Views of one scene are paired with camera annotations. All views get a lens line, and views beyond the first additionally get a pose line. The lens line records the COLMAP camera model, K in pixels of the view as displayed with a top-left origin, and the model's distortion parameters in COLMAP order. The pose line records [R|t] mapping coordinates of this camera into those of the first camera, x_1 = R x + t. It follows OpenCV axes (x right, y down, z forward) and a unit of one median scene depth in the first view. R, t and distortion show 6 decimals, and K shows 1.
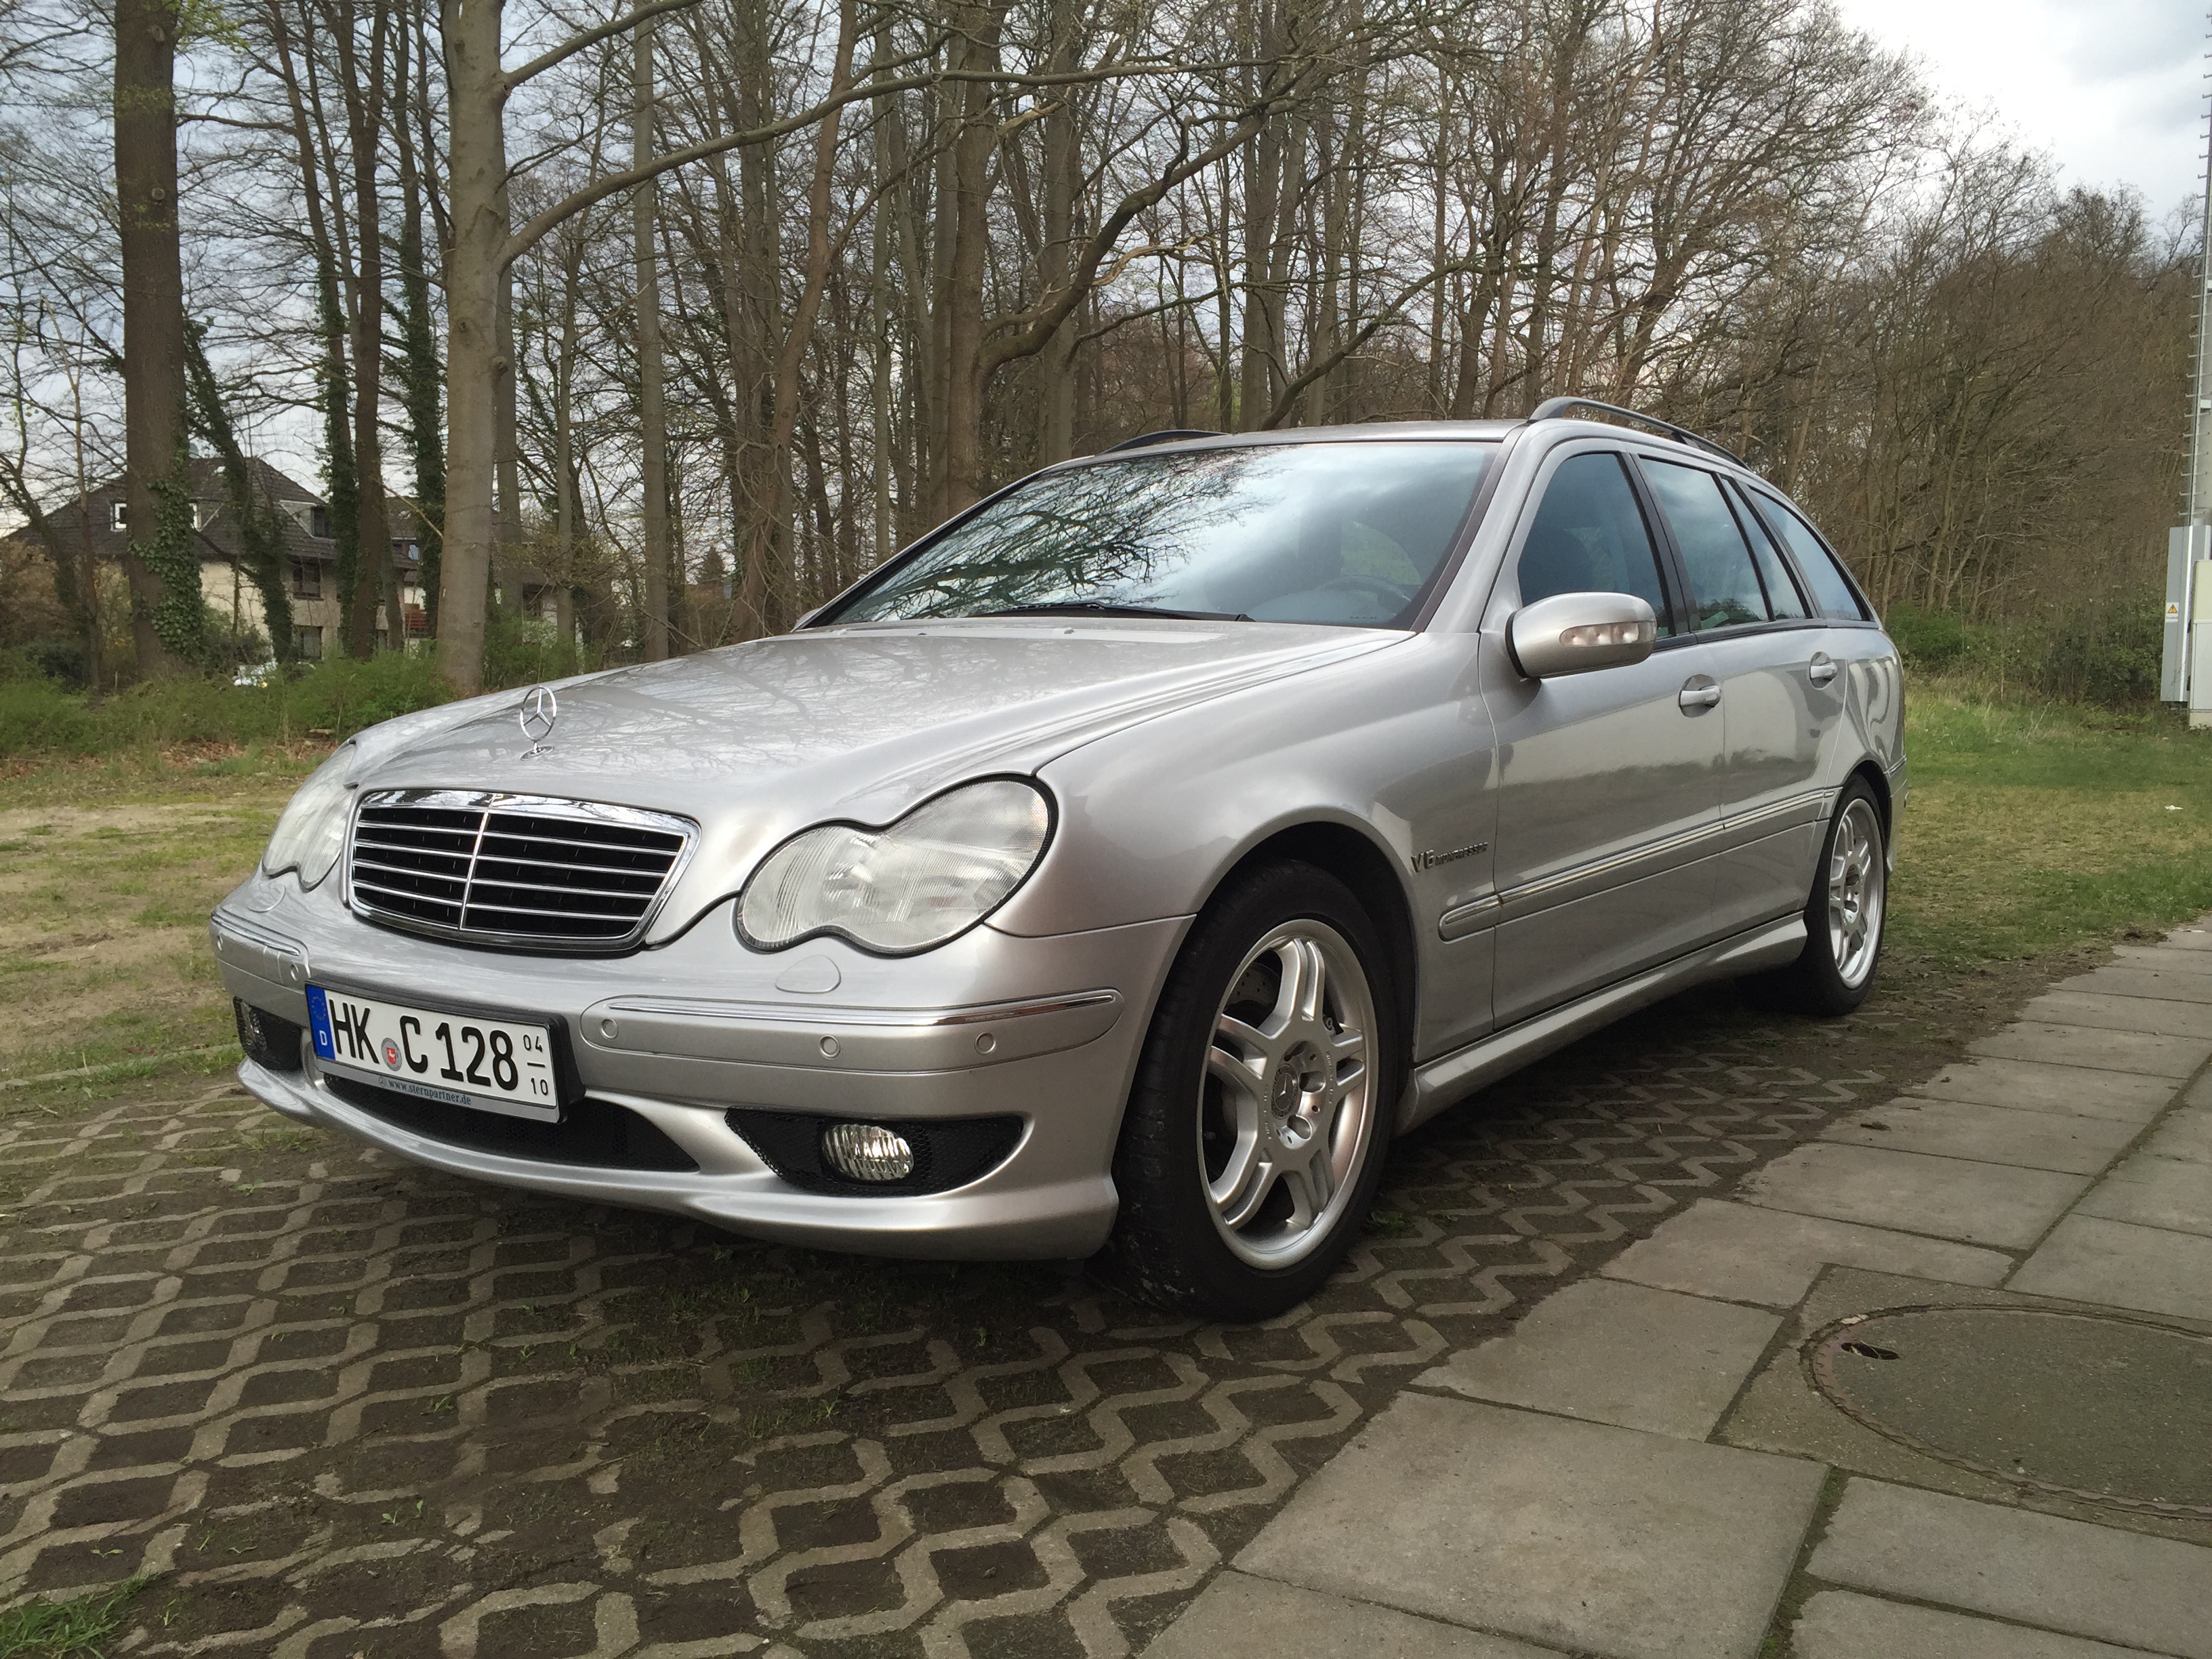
lens RADIAL K [[1903.7, 0, 1106.0], [0, 1903.7, 829.5], [0, 0, 1]] dist [0.079275, -0.109333]
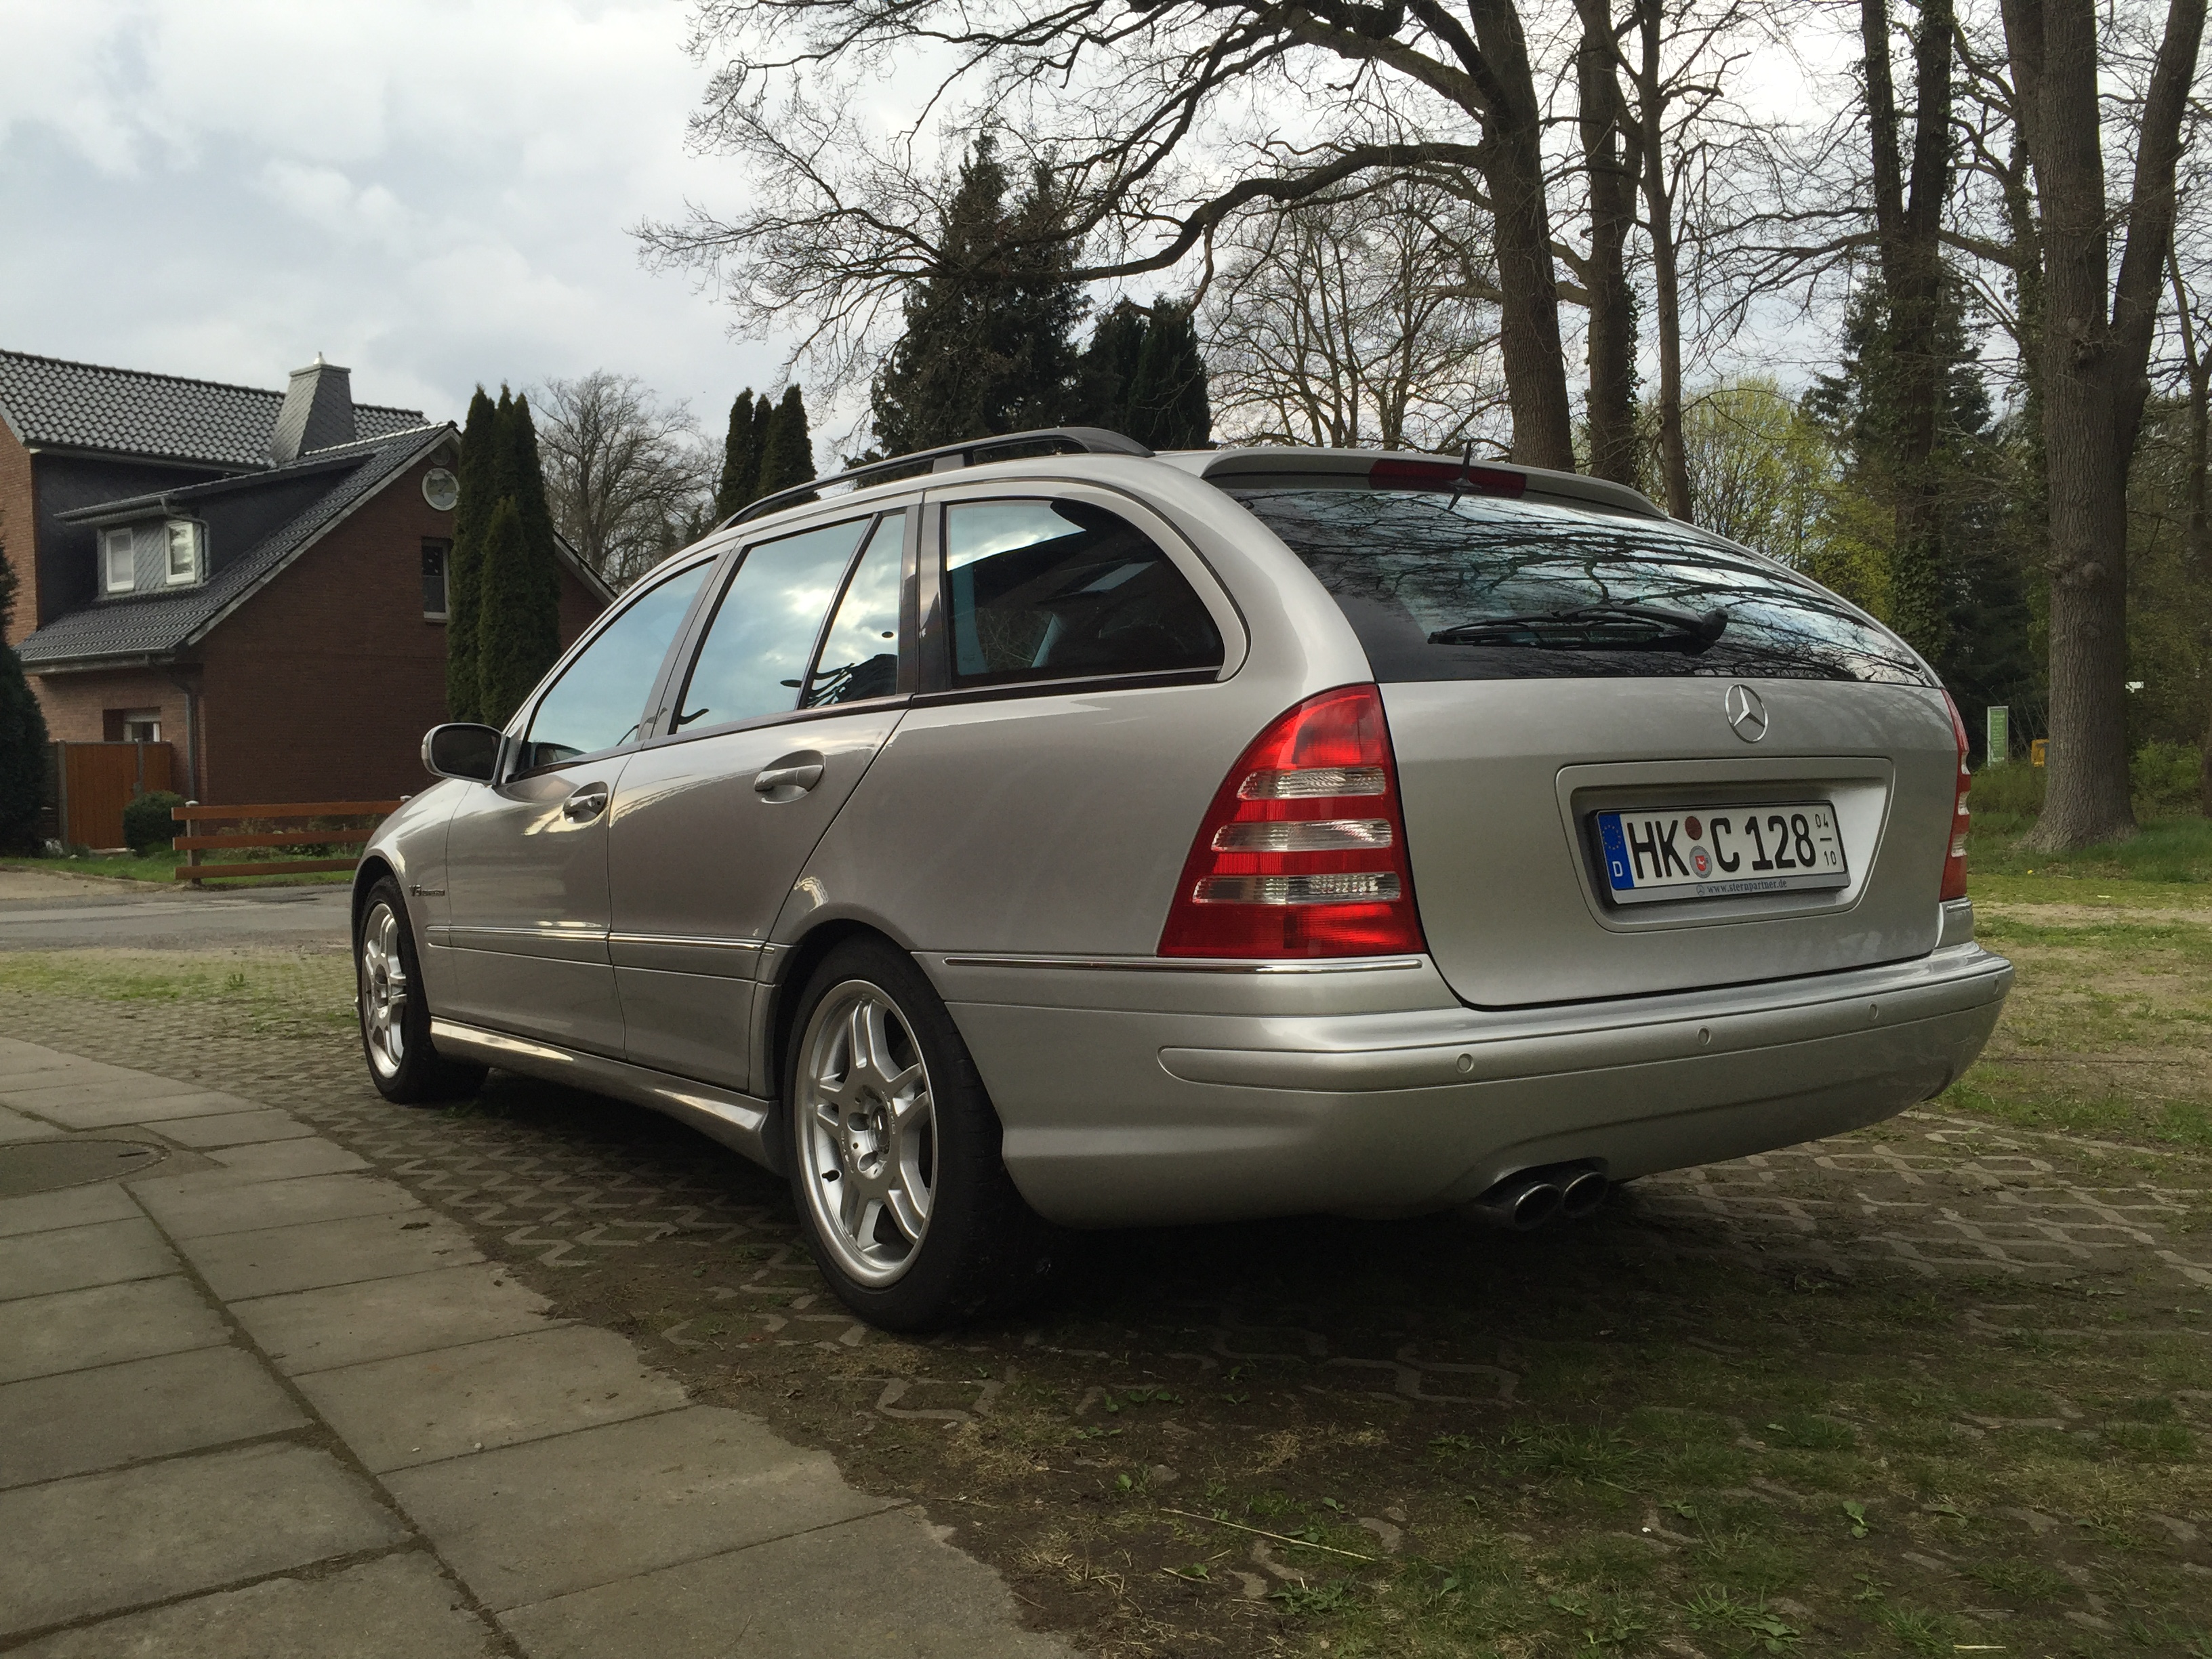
lens RADIAL K [[1903.7, 0, 1106.0], [0, 1903.7, 829.5], [0, 0, 1]] dist [0.079275, -0.109333]
pose [[-0.319438, 0.034415, -0.946982, 1.894685], [-0.062992, 0.996359, 0.057458, -0.211318], [0.945511, 0.078007, -0.316106, 2.512536]]
